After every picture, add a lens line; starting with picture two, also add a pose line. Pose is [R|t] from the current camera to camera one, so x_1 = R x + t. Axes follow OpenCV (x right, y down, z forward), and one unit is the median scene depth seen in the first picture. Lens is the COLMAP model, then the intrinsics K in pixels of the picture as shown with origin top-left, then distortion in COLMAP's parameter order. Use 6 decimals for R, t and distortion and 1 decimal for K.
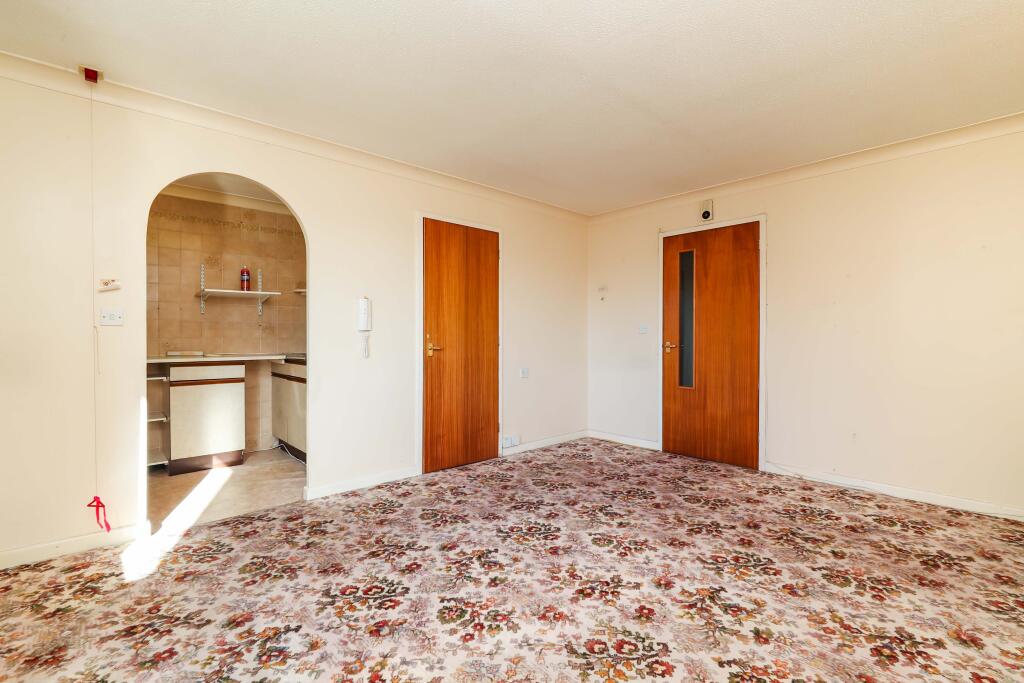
lens RADIAL K [[463.1, 0, 512.0], [0, 463.1, 341.5], [0, 0, 1]] dist [-0.002591, -0.005228]
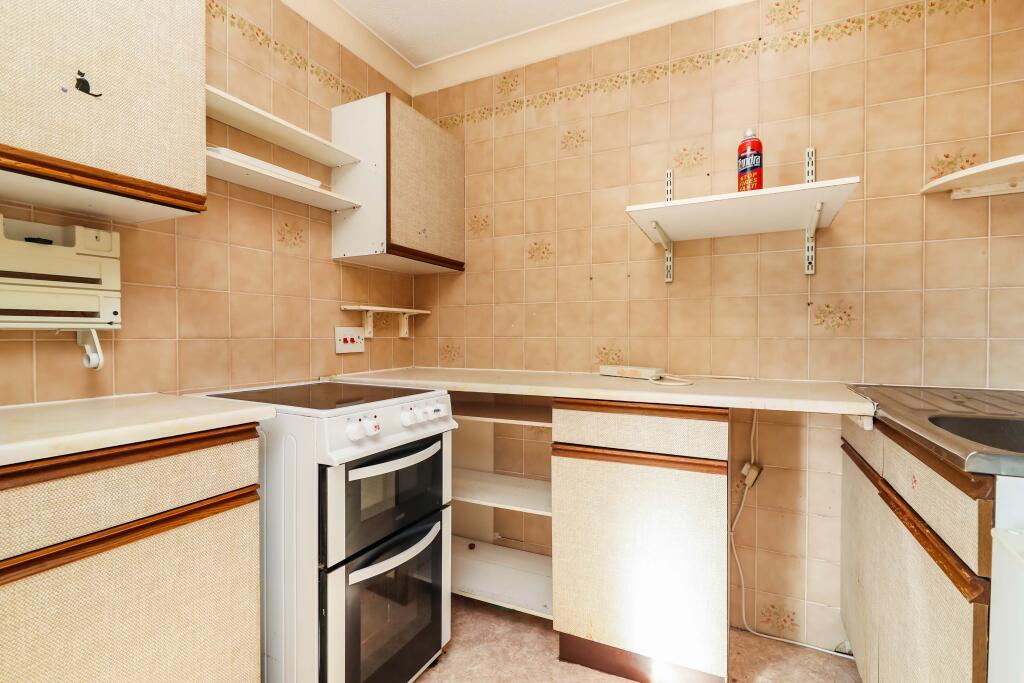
lens RADIAL K [[463.1, 0, 512.0], [0, 463.1, 341.5], [0, 0, 1]] dist [-0.002591, -0.005228]
pose [[0.364229, 0.009807, -0.931258, -0.387290], [-0.009834, 0.999929, 0.006683, -0.006712], [0.931258, 0.006724, 0.364299, 0.862034]]
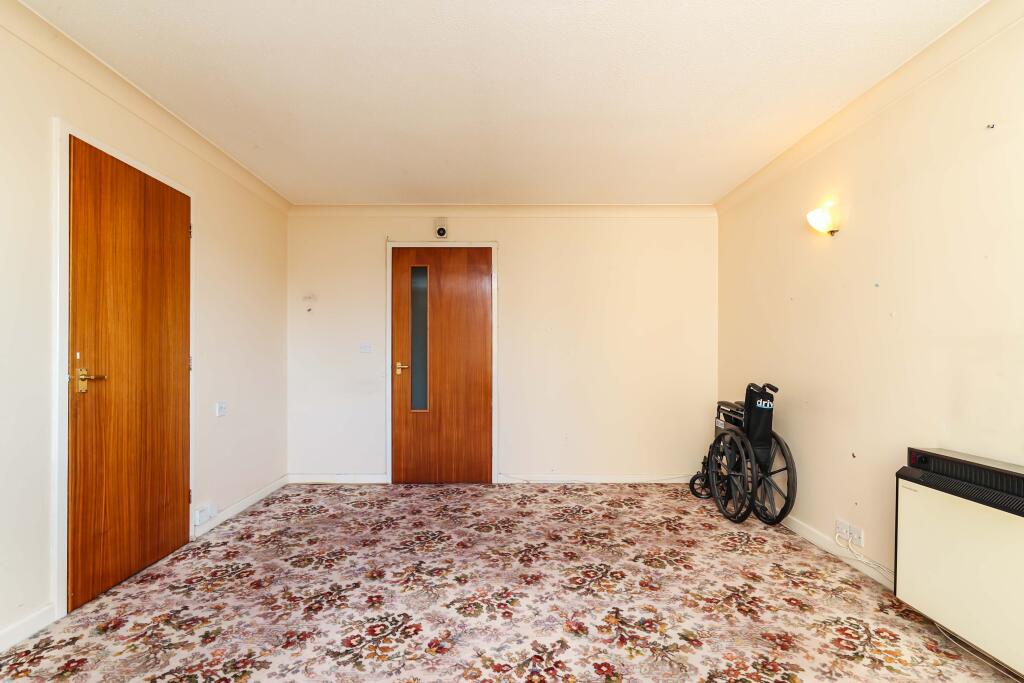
lens RADIAL K [[469.6, 0, 496.8], [0, 469.6, 357.8], [0, 0, 1]] dist [-0.007140, -0.000811]
pose [[0.677977, -0.001218, 0.735082, -0.270412], [0.007117, 0.999963, -0.004907, -0.003055], [-0.735049, 0.008558, 0.677960, 0.290545]]
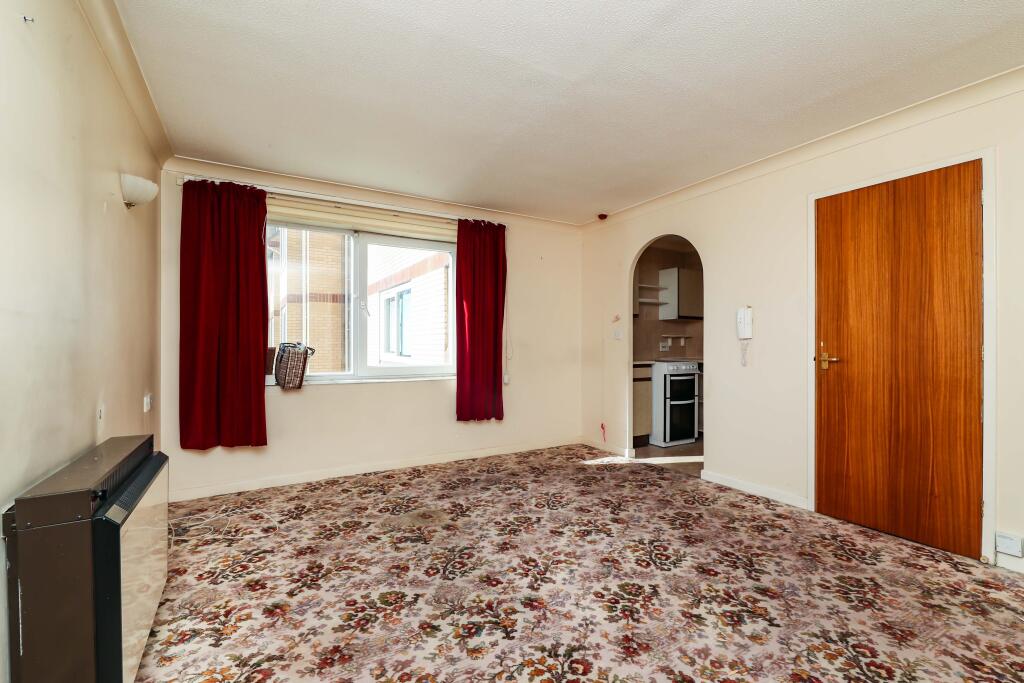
lens RADIAL K [[454.4, 0, 522.7], [0, 454.4, 344.0], [0, 0, 1]] dist [-0.026576, 0.003810]
pose [[-0.186761, -0.002859, -0.982401, 0.740751], [-0.012392, 0.999923, -0.000554, -0.005665], [0.982327, 0.012070, -0.186782, 0.682942]]
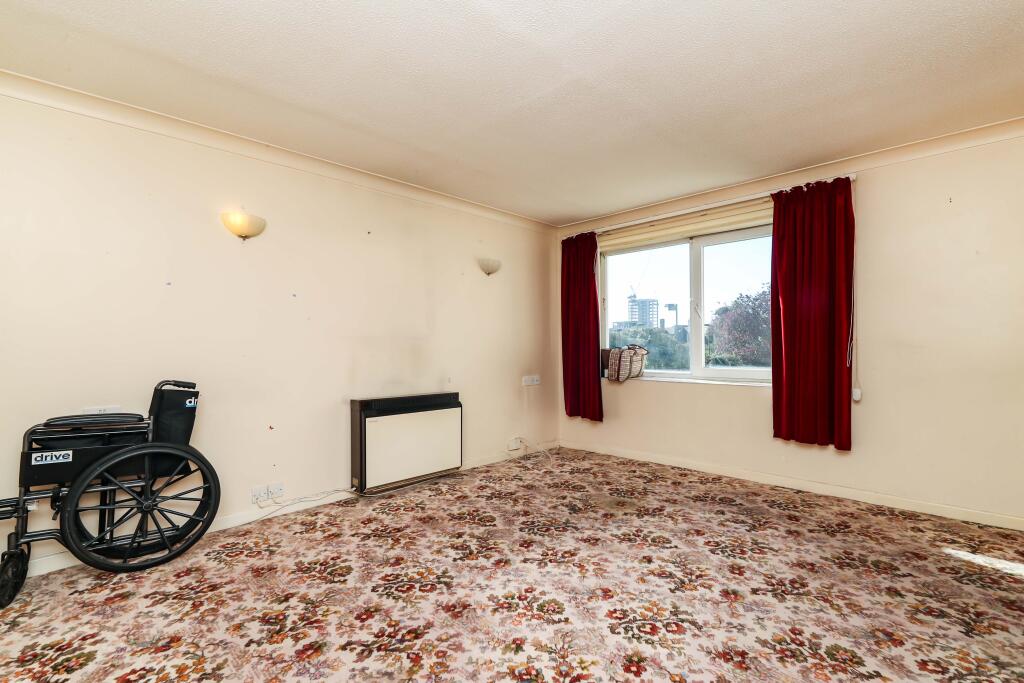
lens RADIAL K [[463.1, 0, 512.0], [0, 463.1, 341.5], [0, 0, 1]] dist [-0.002591, -0.005228]
pose [[-0.998192, 0.005512, -0.059852, 0.219750], [0.005371, 0.999982, 0.002512, -0.017328], [0.059865, 0.002186, -0.998204, 1.279489]]
